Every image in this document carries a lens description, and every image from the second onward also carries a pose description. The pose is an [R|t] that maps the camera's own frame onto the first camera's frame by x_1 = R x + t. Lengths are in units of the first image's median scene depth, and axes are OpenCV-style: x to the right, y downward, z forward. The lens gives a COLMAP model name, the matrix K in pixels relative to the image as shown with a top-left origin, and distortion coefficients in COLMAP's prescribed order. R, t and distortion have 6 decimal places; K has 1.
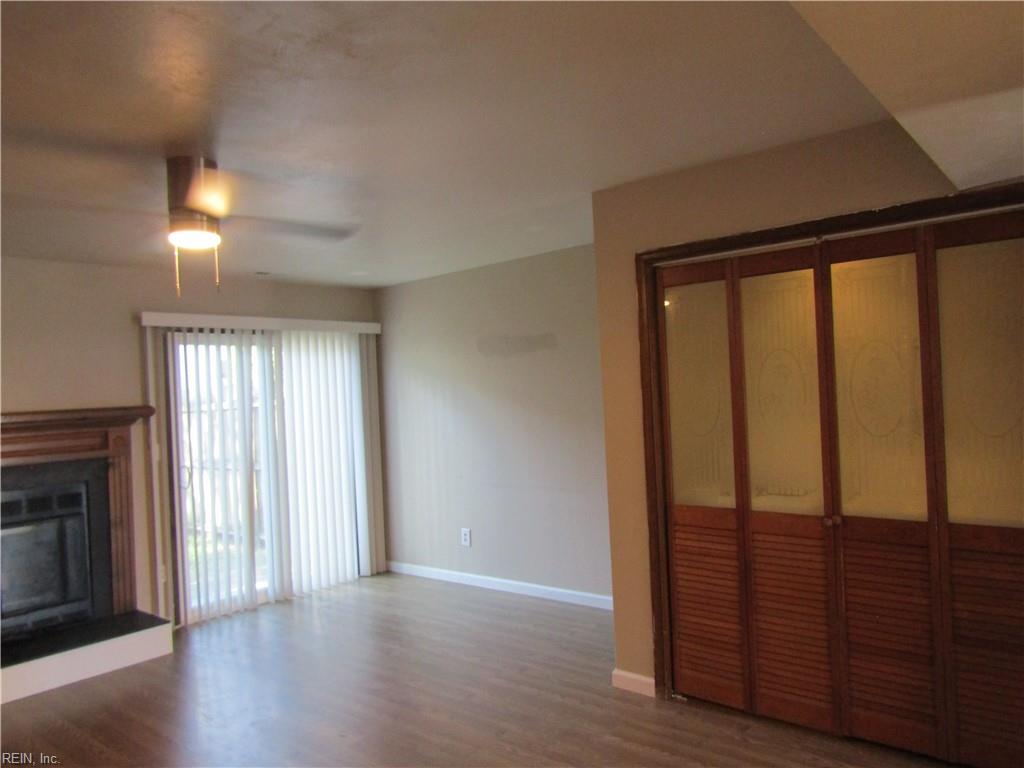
lens RADIAL K [[734.0, 0, 510.8], [0, 734.0, 382.8], [0, 0, 1]] dist [0.006865, -0.007086]
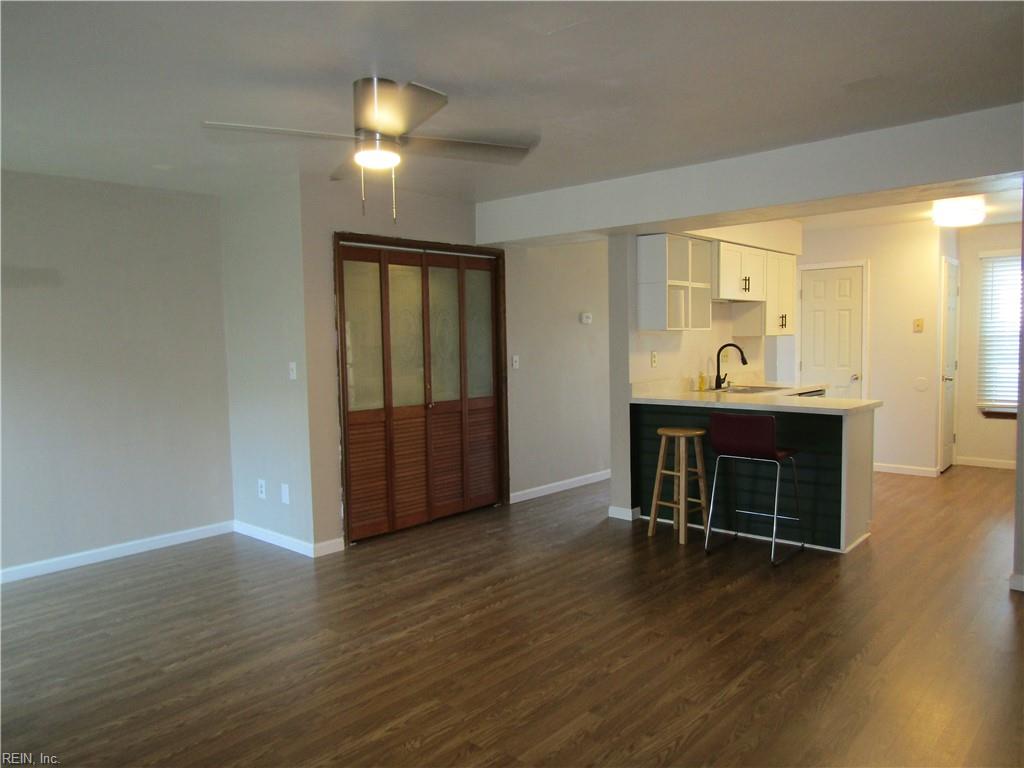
lens RADIAL K [[734.0, 0, 511.3], [0, 734.0, 377.4], [0, 0, 1]] dist [0.006865, -0.007086]
pose [[0.031242, -0.008466, 0.999476, -1.143109], [0.007687, 0.999937, 0.008230, 0.084326], [-0.999482, 0.007426, 0.031305, 0.602210]]
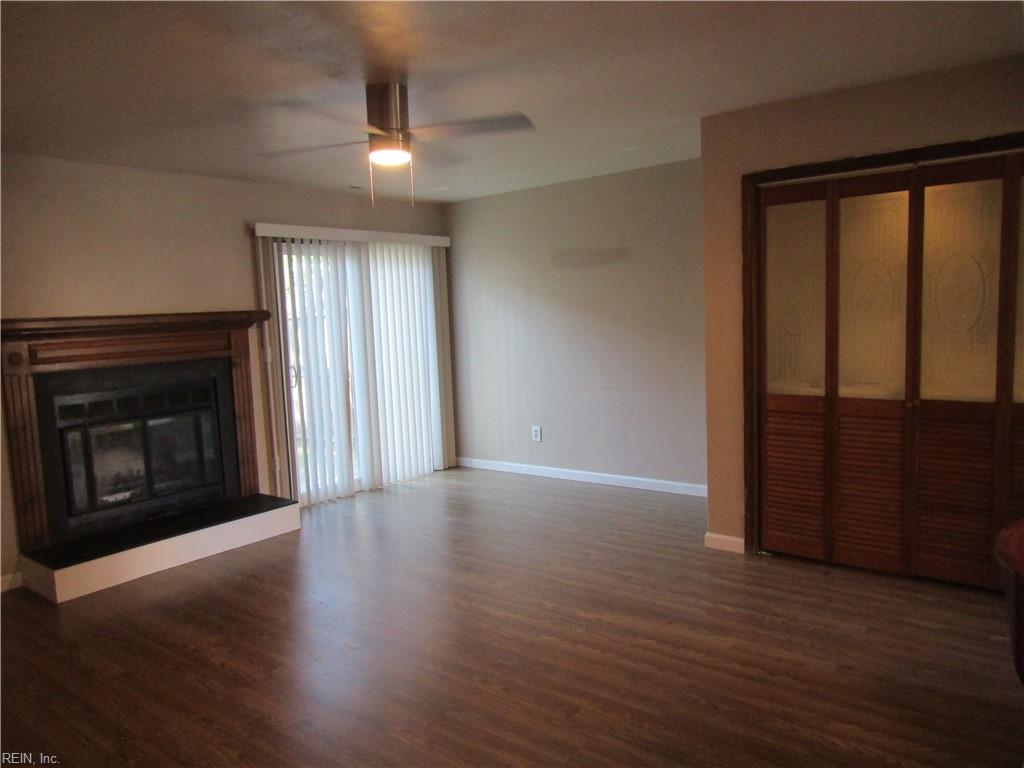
lens RADIAL K [[734.0, 0, 514.3], [0, 734.0, 381.7], [0, 0, 1]] dist [0.006865, -0.007086]
pose [[0.999294, 0.003800, 0.037381, -0.214631], [-0.007777, 0.994249, 0.106814, 0.022362], [-0.036760, -0.107029, 0.993576, -0.142390]]
